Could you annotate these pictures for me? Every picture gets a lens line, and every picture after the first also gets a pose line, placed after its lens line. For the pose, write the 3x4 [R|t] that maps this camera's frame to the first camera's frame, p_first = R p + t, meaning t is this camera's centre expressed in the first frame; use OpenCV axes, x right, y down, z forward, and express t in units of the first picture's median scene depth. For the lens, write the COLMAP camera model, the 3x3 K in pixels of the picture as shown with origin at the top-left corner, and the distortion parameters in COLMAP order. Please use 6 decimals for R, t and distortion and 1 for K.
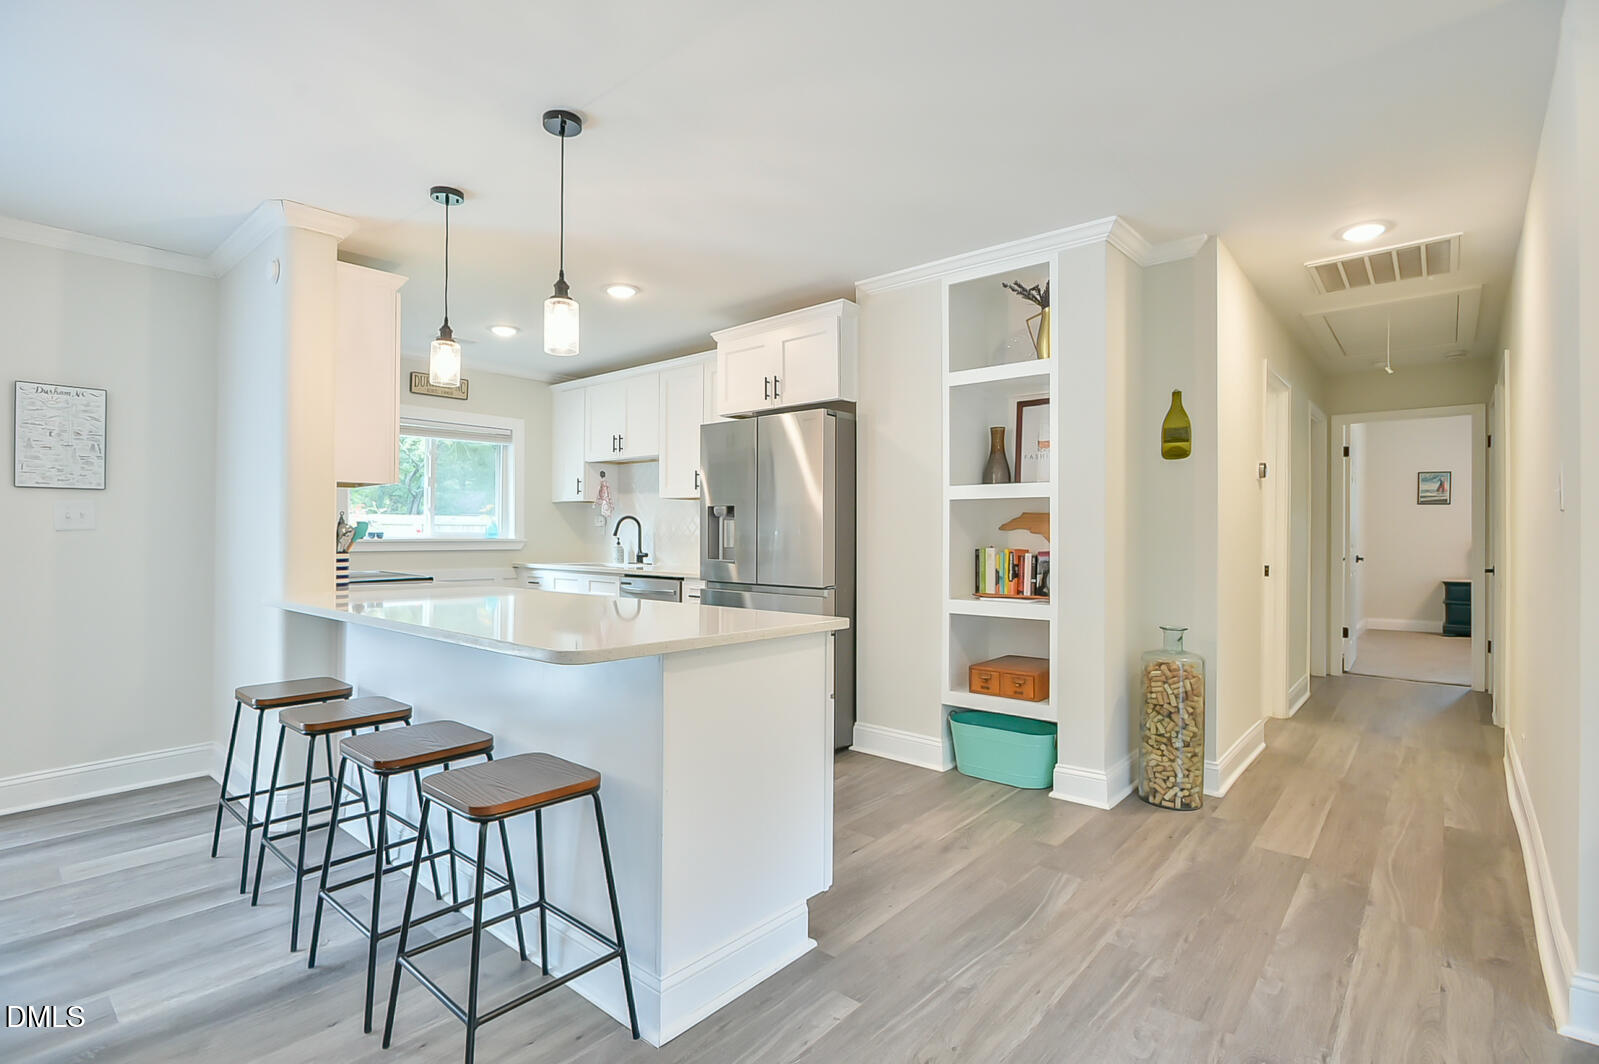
lens RADIAL K [[756.0, 0, 803.1], [0, 756.0, 529.2], [0, 0, 1]] dist [-0.012619, -0.000060]
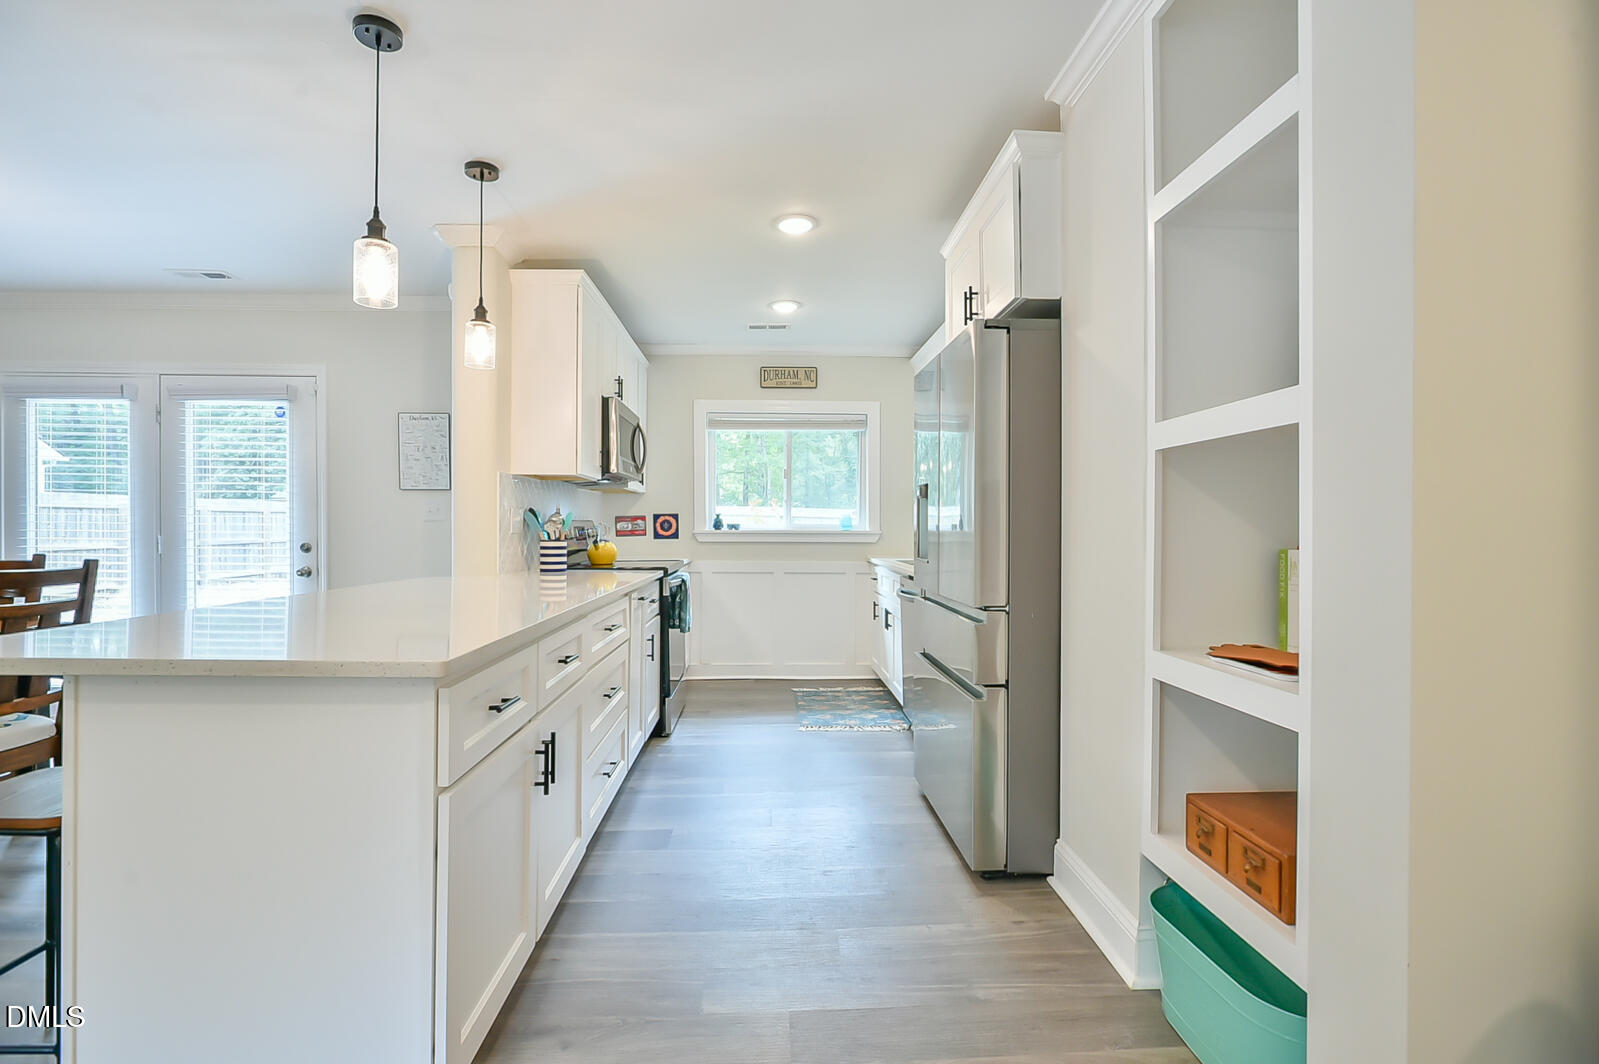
lens RADIAL K [[756.0, 0, 802.3], [0, 756.0, 531.5], [0, 0, 1]] dist [-0.012619, -0.000060]
pose [[0.684165, 0.004268, -0.729314, 0.377675], [0.001589, 0.999972, 0.007343, 0.009724], [0.729325, -0.006182, 0.684139, 0.465848]]
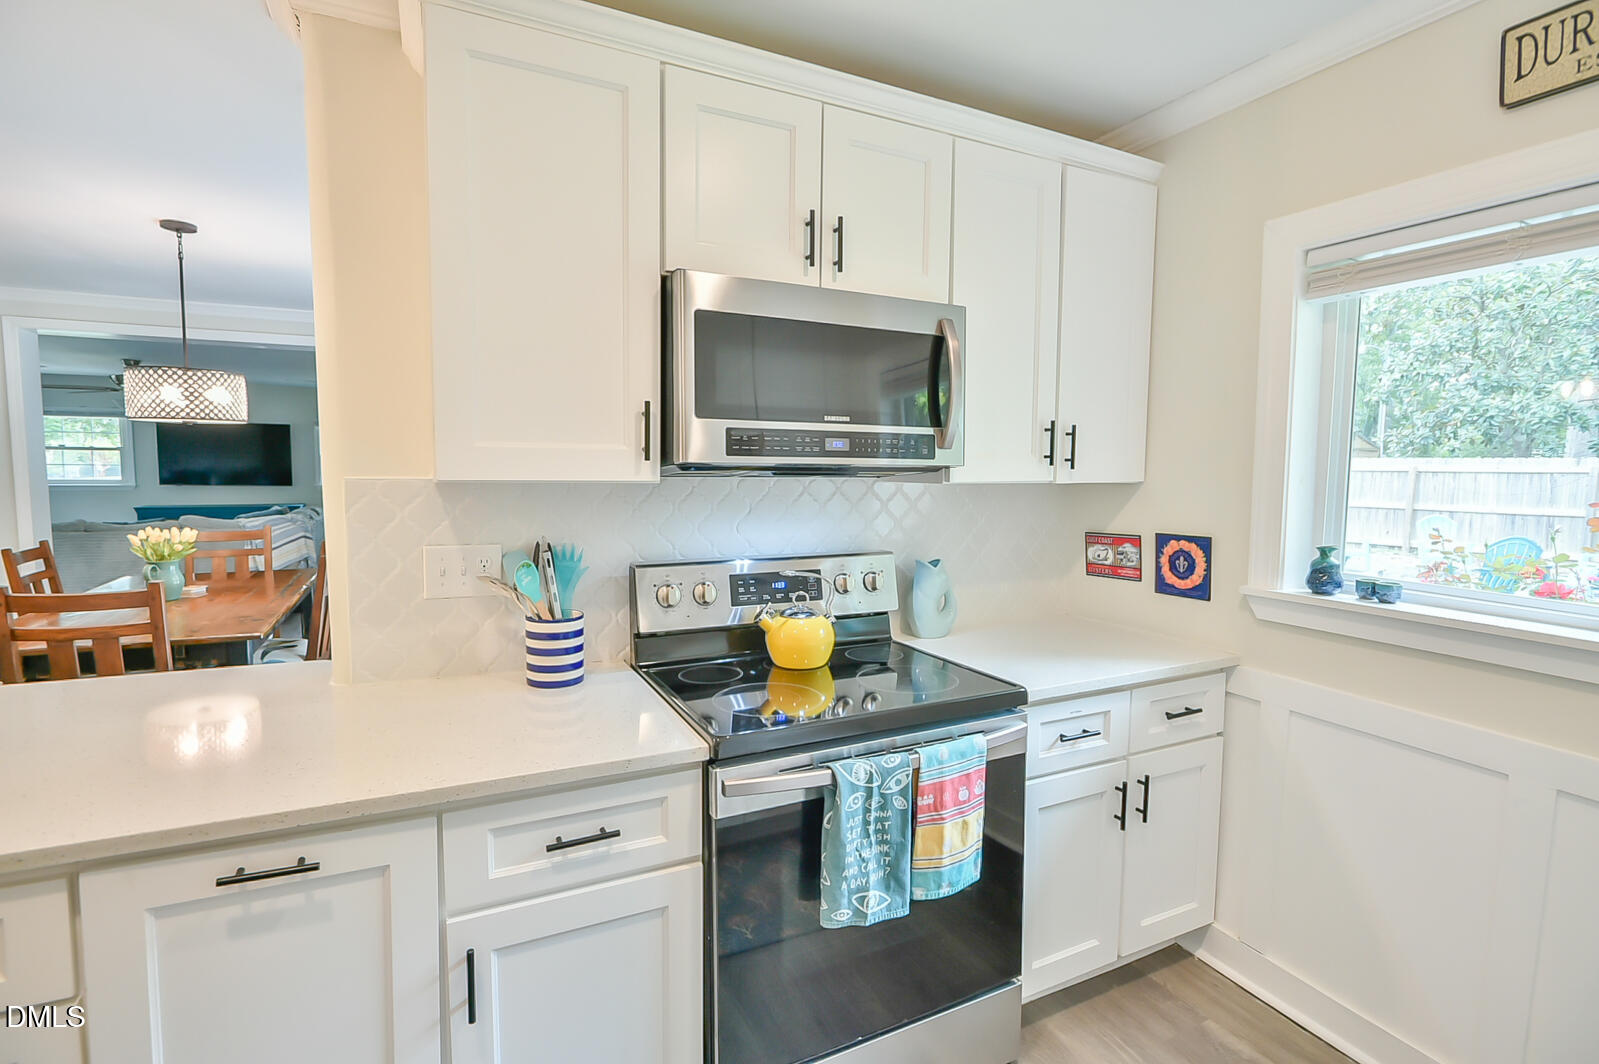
lens RADIAL K [[756.0, 0, 802.1], [0, 756.0, 532.0], [0, 0, 1]] dist [-0.012619, -0.000060]
pose [[-0.381048, 0.078687, -0.921201, -0.206036], [-0.003298, 0.996250, 0.086461, -0.064643], [0.924549, 0.035984, -0.379360, 1.207047]]
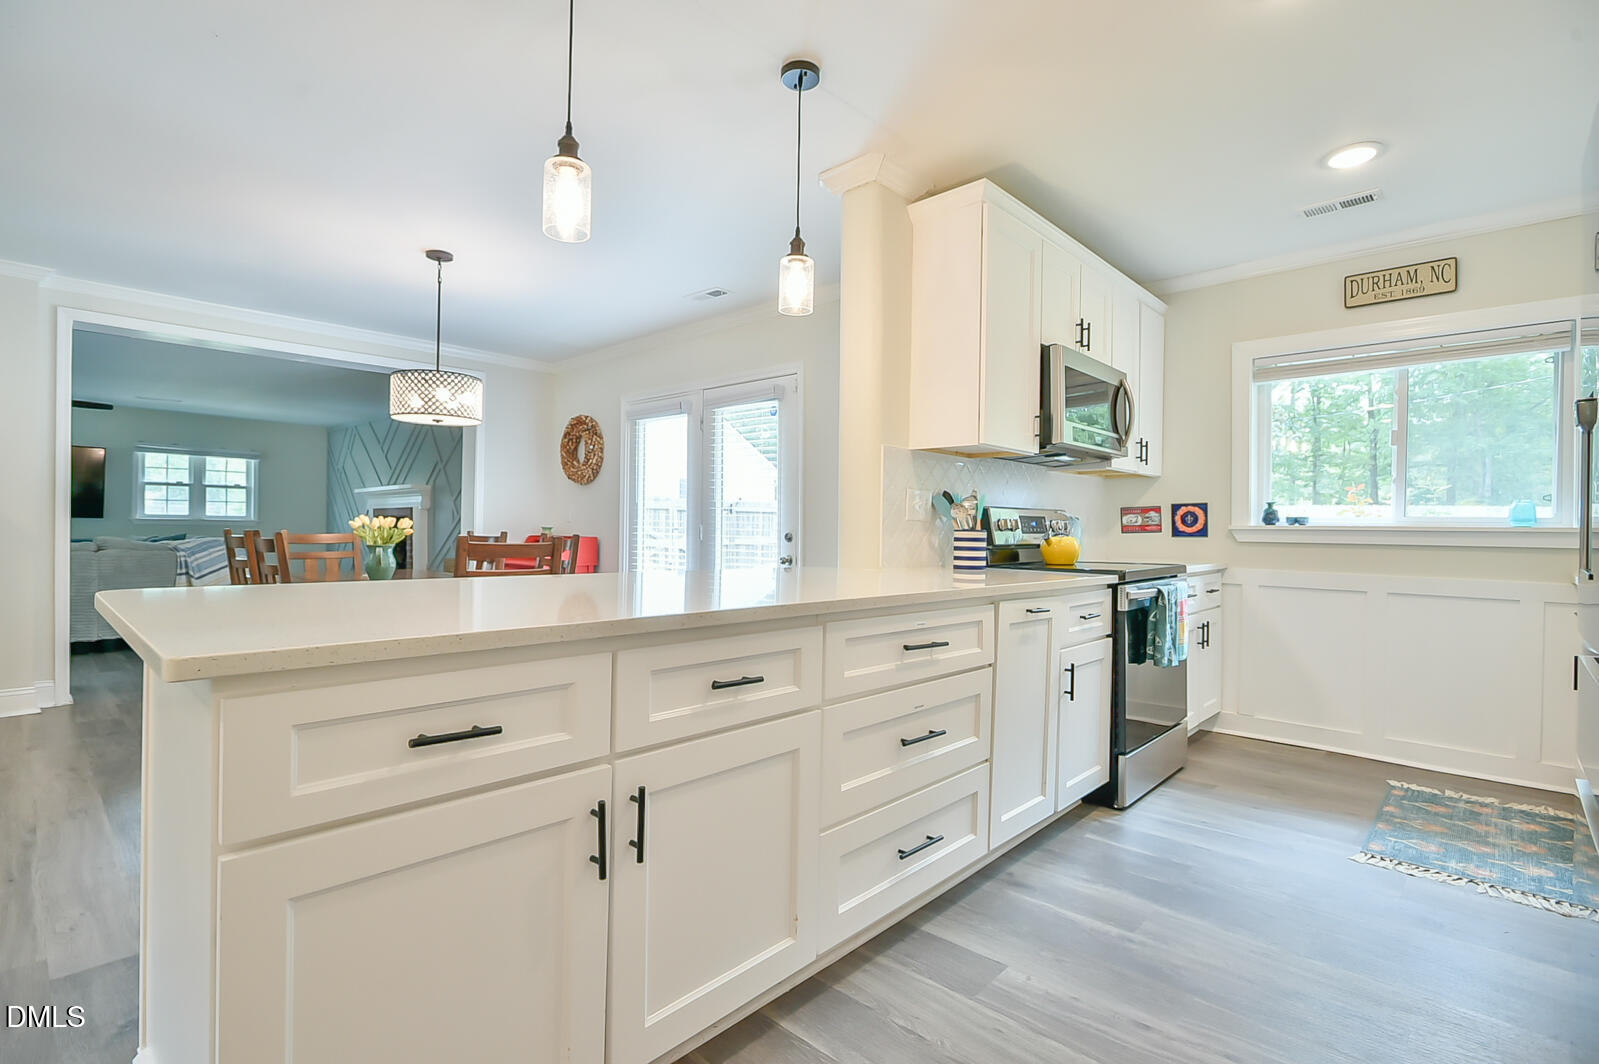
lens RADIAL K [[756.0, 0, 796.1], [0, 756.0, 530.5], [0, 0, 1]] dist [-0.012619, -0.000060]
pose [[-0.048649, -0.000436, -0.998816, 0.241943], [-0.009396, 0.999956, 0.000021, 0.029746], [0.998772, 0.009386, -0.048651, 0.756682]]
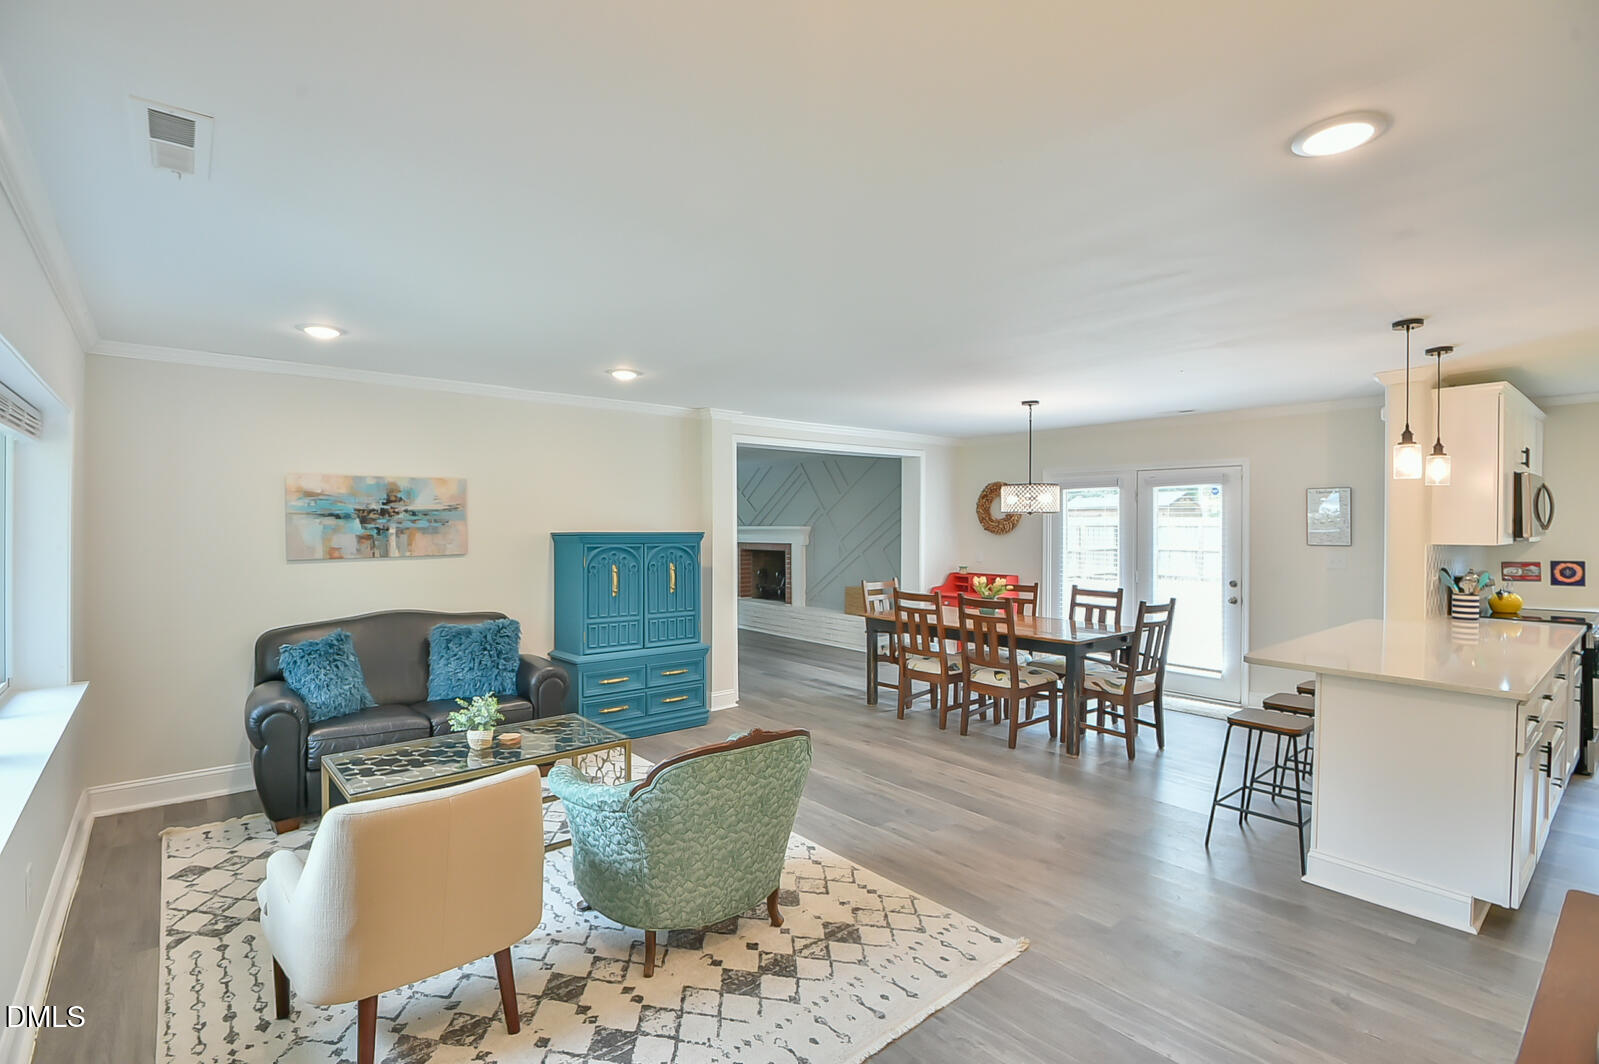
lens RADIAL K [[756.0, 0, 792.6], [0, 756.0, 530.8], [0, 0, 1]] dist [-0.012619, -0.000060]
pose [[-0.166545, 0.007027, -0.986009, 0.816309], [0.004388, 0.999970, 0.006386, -0.087572], [0.986024, -0.003263, -0.166571, 0.027758]]
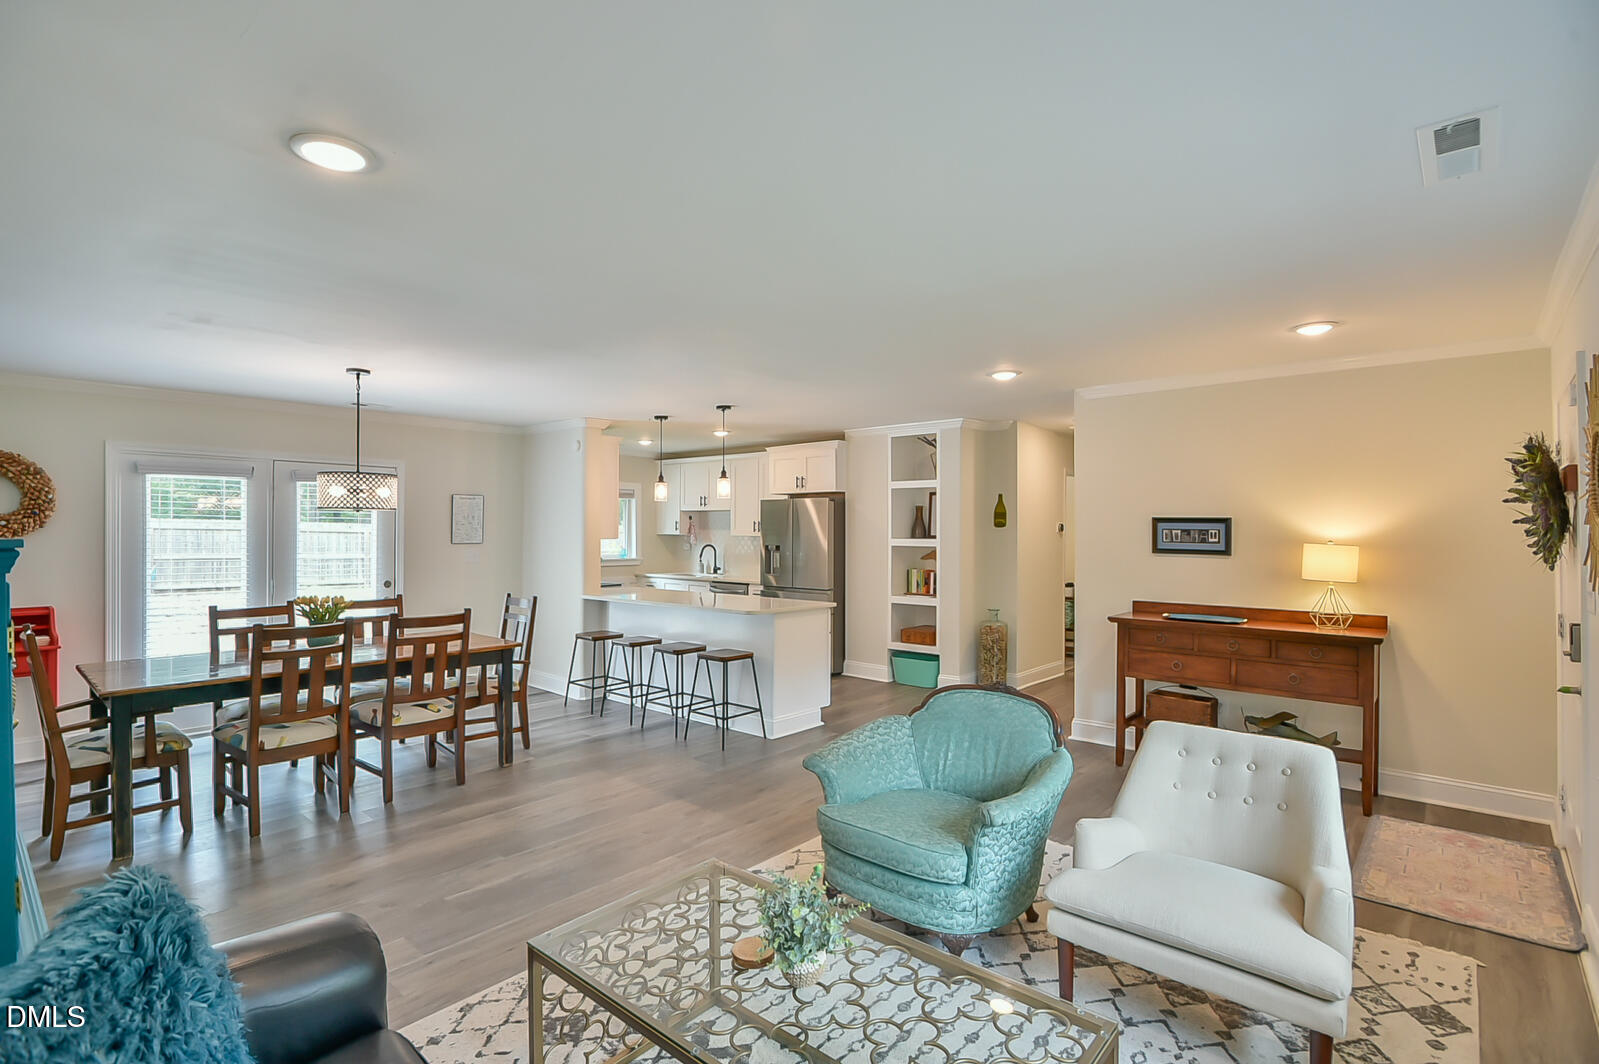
lens RADIAL K [[756.0, 0, 805.5], [0, 756.0, 540.1], [0, 0, 1]] dist [-0.012619, -0.000060]
pose [[0.999971, -0.000017, -0.007592, -0.015124], [0.000156, 0.999832, 0.018323, -0.084734], [0.007591, -0.018324, 0.999803, -0.931886]]
